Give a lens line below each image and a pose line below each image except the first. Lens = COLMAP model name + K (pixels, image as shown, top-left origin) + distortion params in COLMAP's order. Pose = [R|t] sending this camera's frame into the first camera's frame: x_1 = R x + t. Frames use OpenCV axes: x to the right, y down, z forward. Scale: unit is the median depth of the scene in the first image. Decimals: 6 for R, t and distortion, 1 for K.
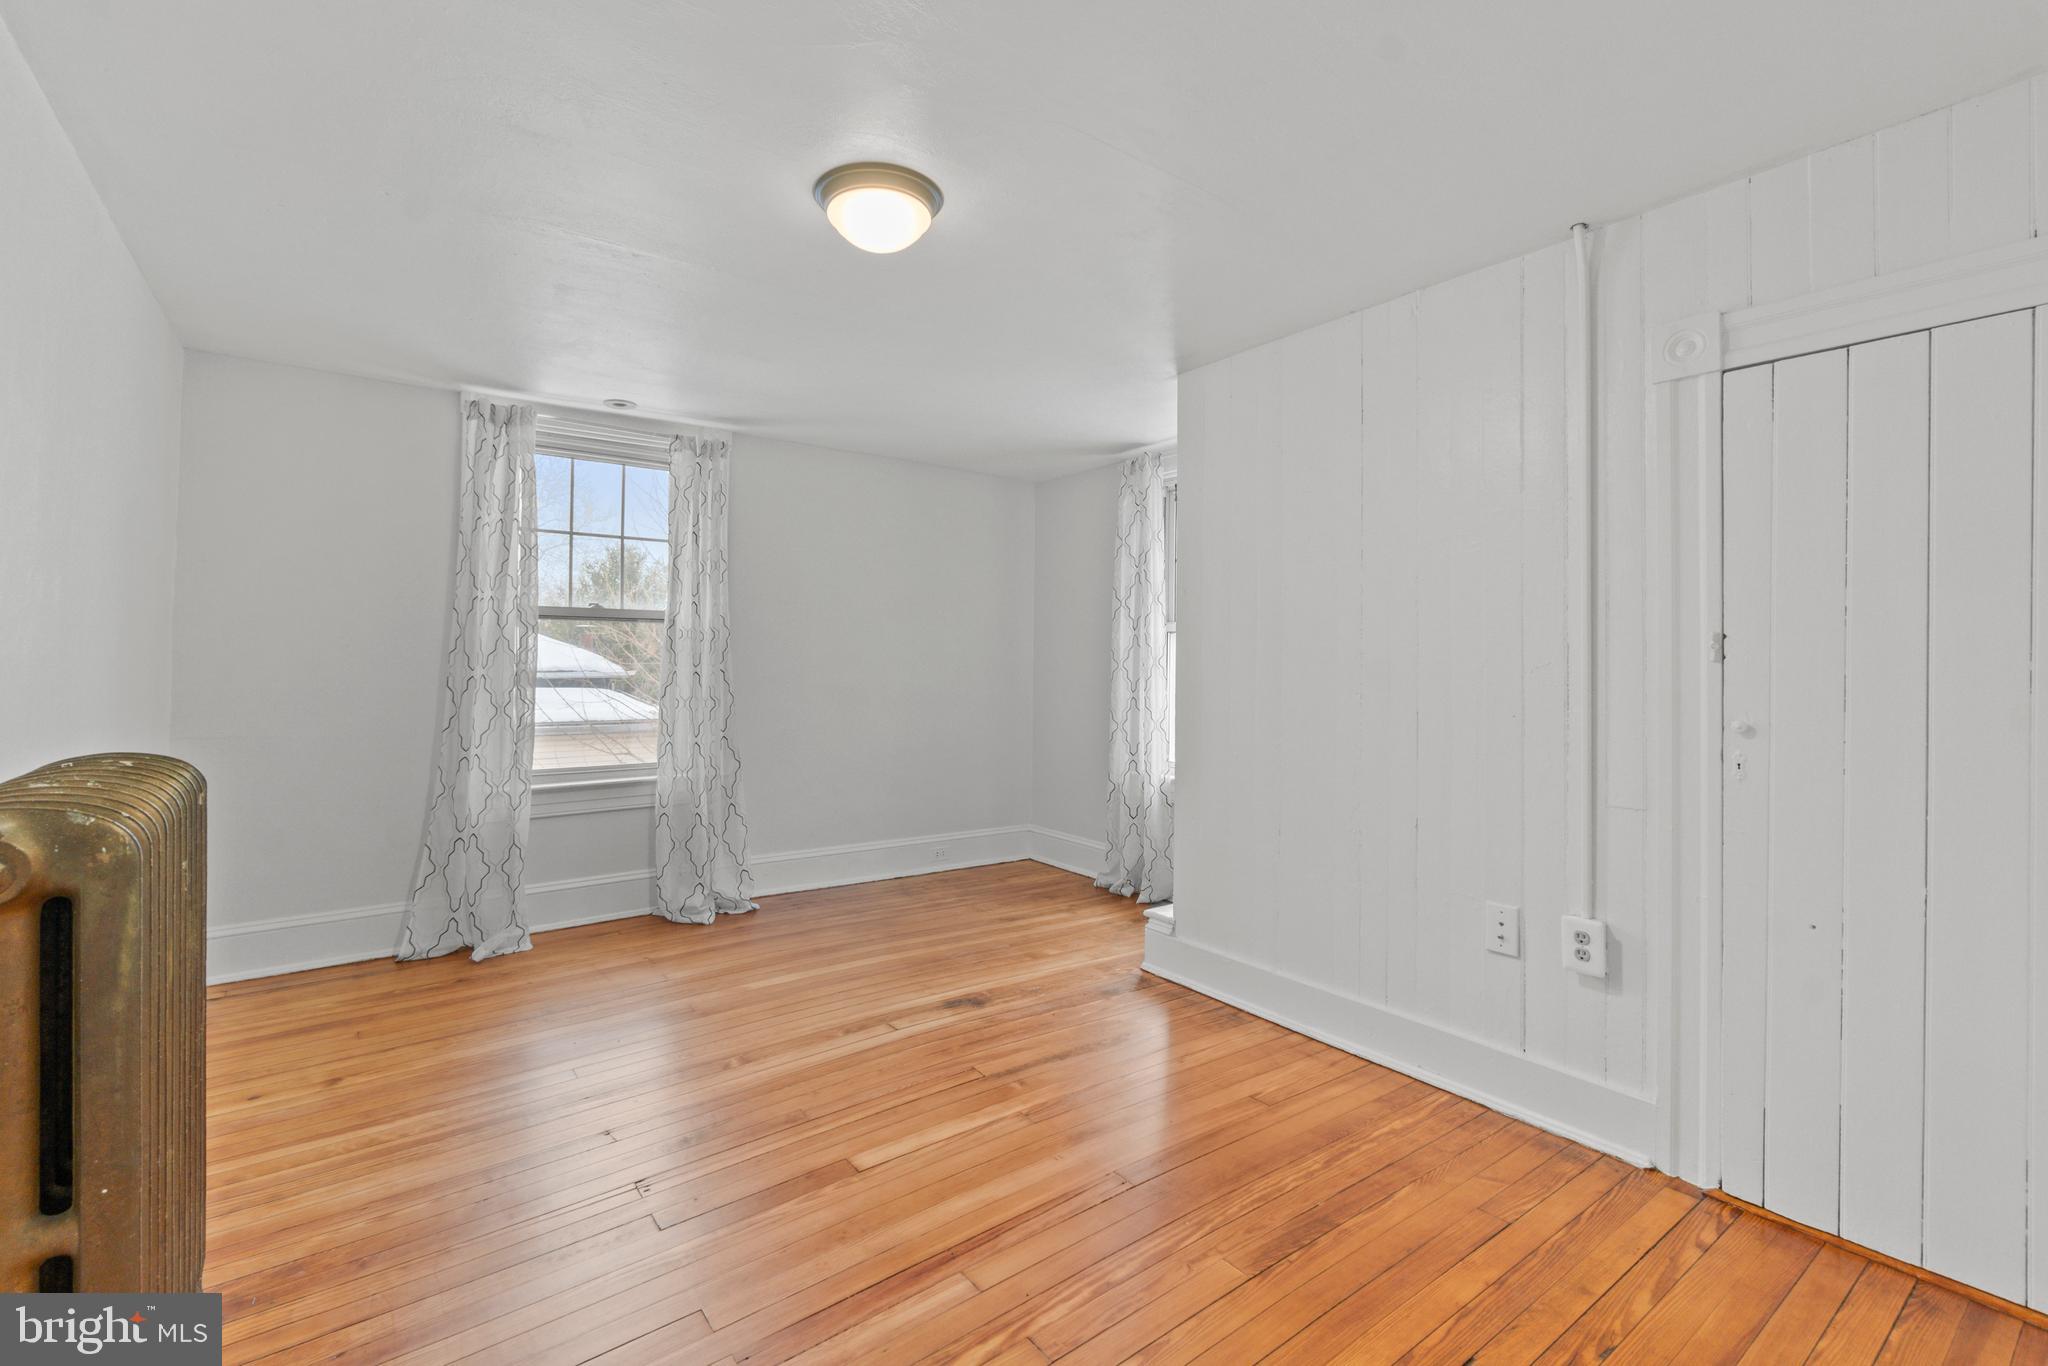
lens RADIAL K [[927.7, 0, 1024.0], [0, 927.7, 683.0], [0, 0, 1]] dist [-0.000089, 0.000027]
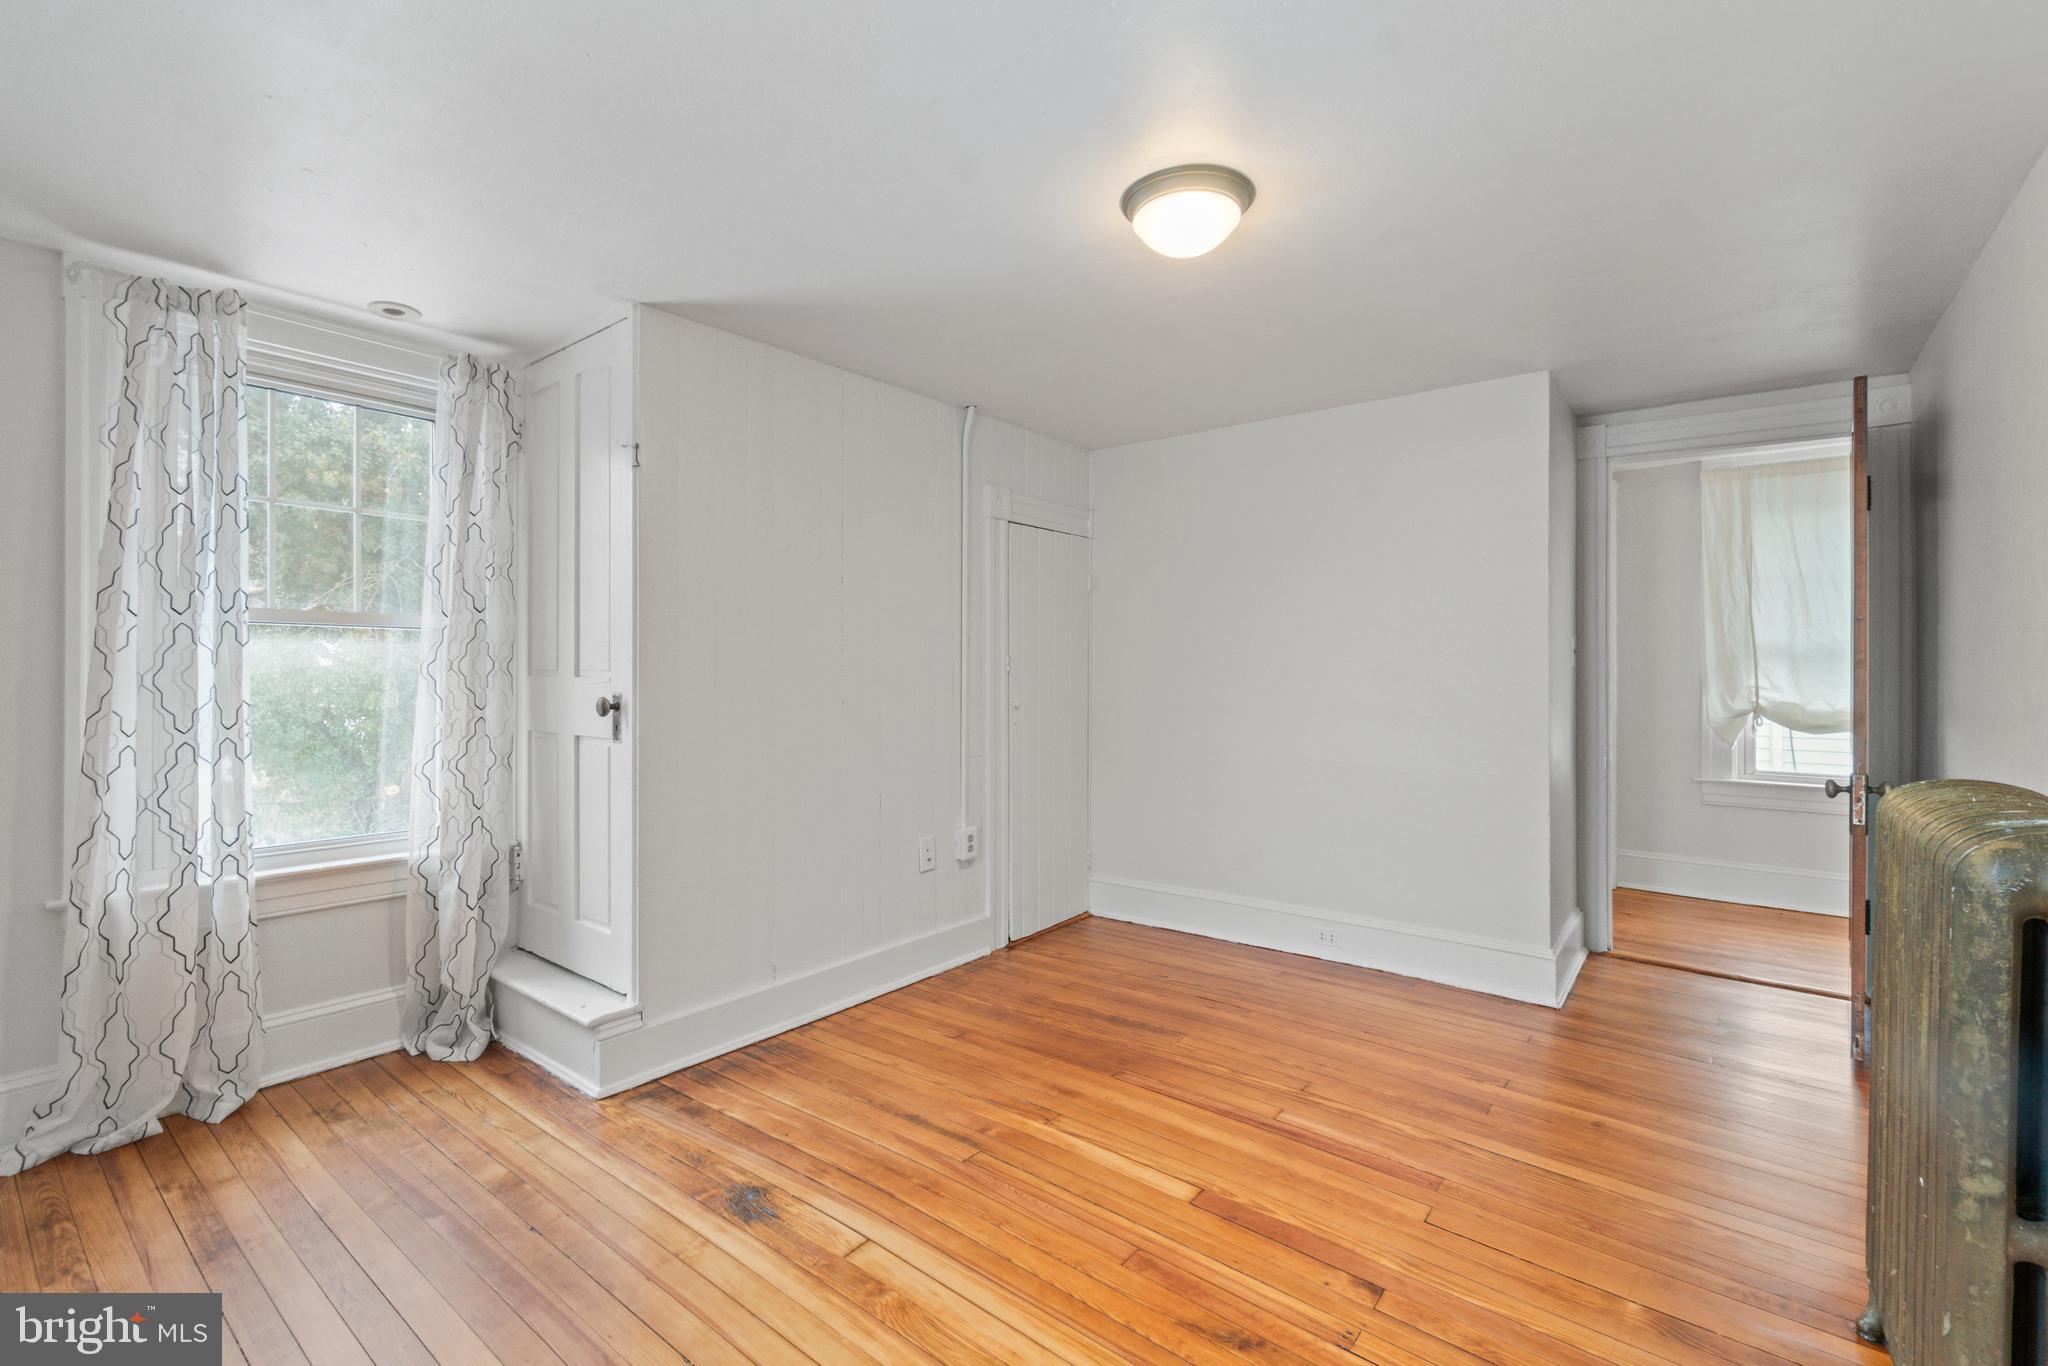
lens RADIAL K [[897.5, 0, 1030.1], [0, 897.5, 673.7], [0, 0, 1]] dist [-0.001686, 0.000071]
pose [[-0.273950, -0.014632, 0.961633, -0.852407], [0.011966, 0.999755, 0.018621, -0.044880], [-0.961669, 0.016608, -0.273708, 1.159190]]
